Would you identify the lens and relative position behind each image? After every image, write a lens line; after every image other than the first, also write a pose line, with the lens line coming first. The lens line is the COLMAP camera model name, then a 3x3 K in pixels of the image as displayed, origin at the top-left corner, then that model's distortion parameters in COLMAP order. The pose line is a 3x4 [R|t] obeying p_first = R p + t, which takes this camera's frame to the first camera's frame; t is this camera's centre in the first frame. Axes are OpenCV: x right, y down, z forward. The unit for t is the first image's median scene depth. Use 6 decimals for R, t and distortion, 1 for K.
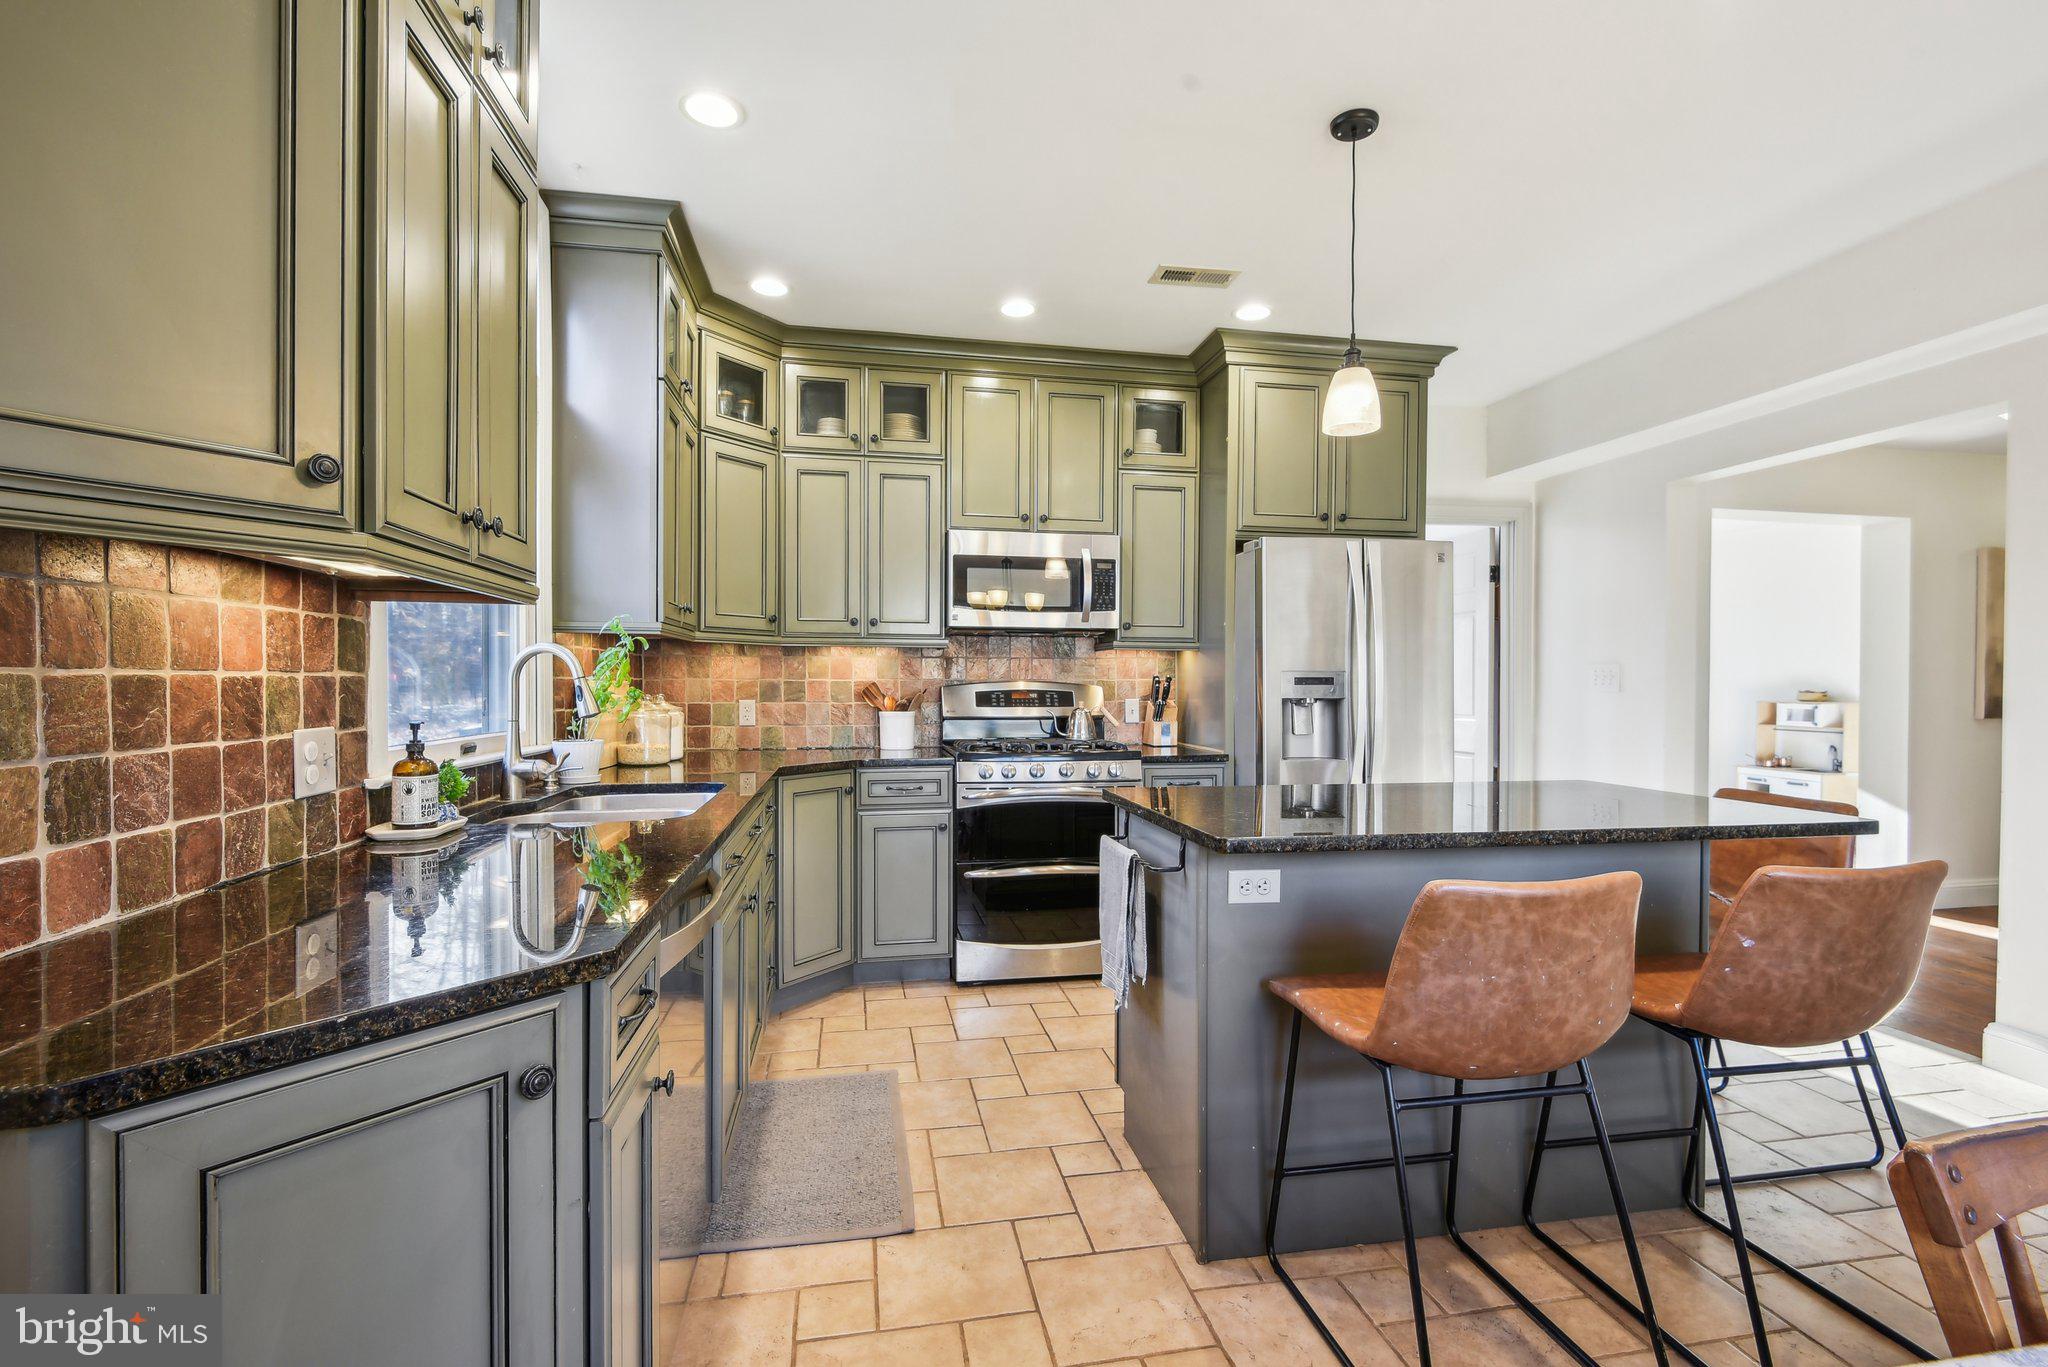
lens RADIAL K [[938.4, 0, 1023.0], [0, 938.4, 693.5], [0, 0, 1]] dist [0.002886, -0.000313]
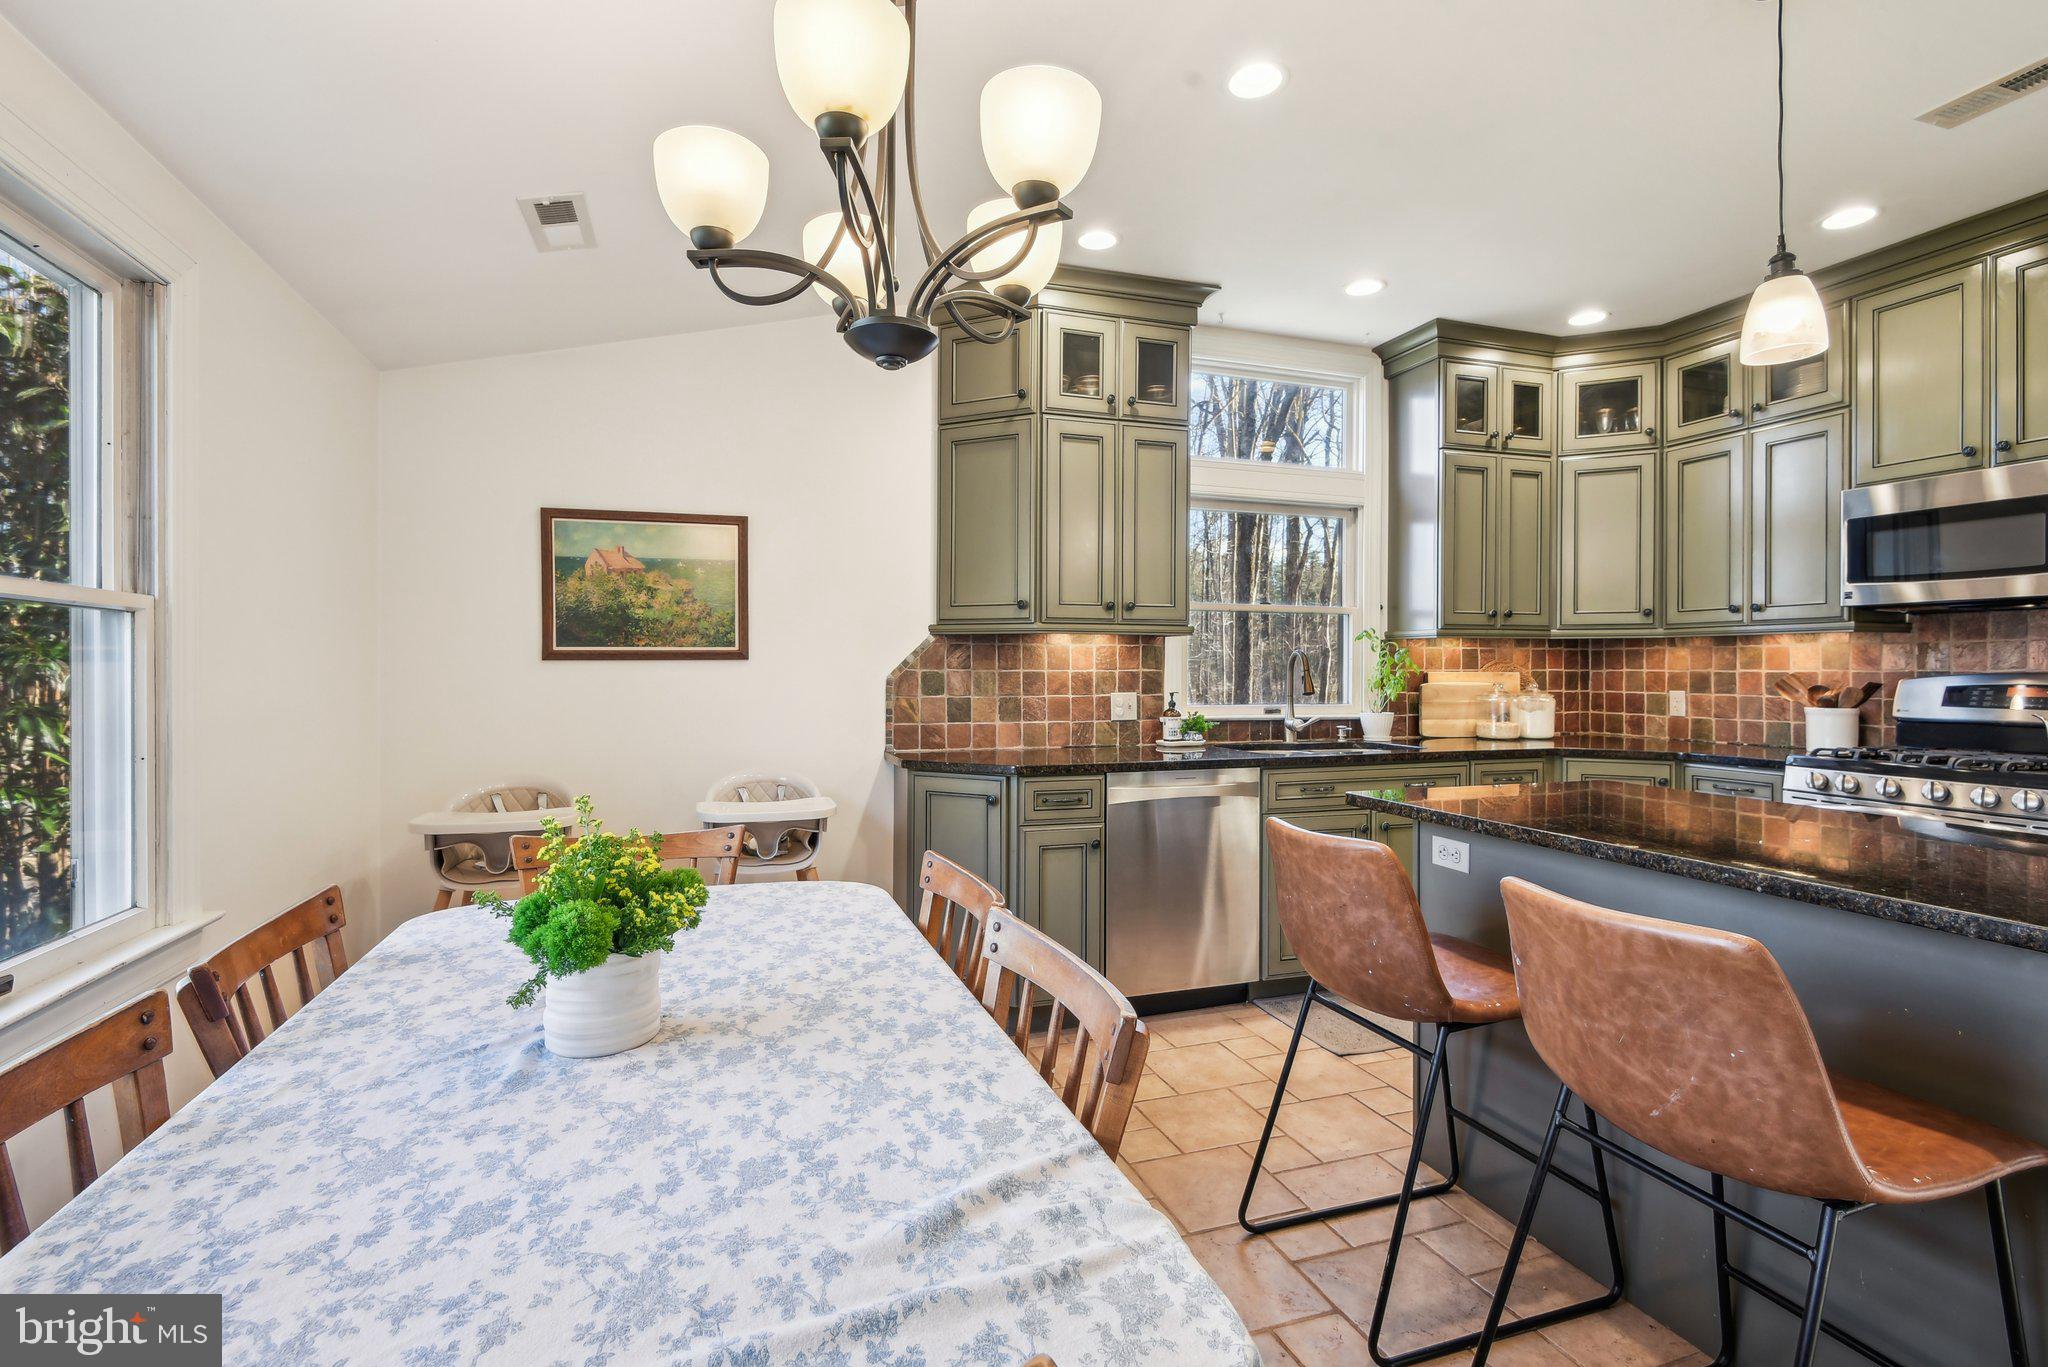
lens RADIAL K [[938.4, 0, 1014.0], [0, 938.4, 673.1], [0, 0, 1]] dist [0.002886, -0.000313]
pose [[0.141255, 0.000977, -0.989973, 0.763626], [-0.011403, 0.999935, -0.000640, -0.004206], [0.989908, 0.011379, 0.141257, 0.183550]]
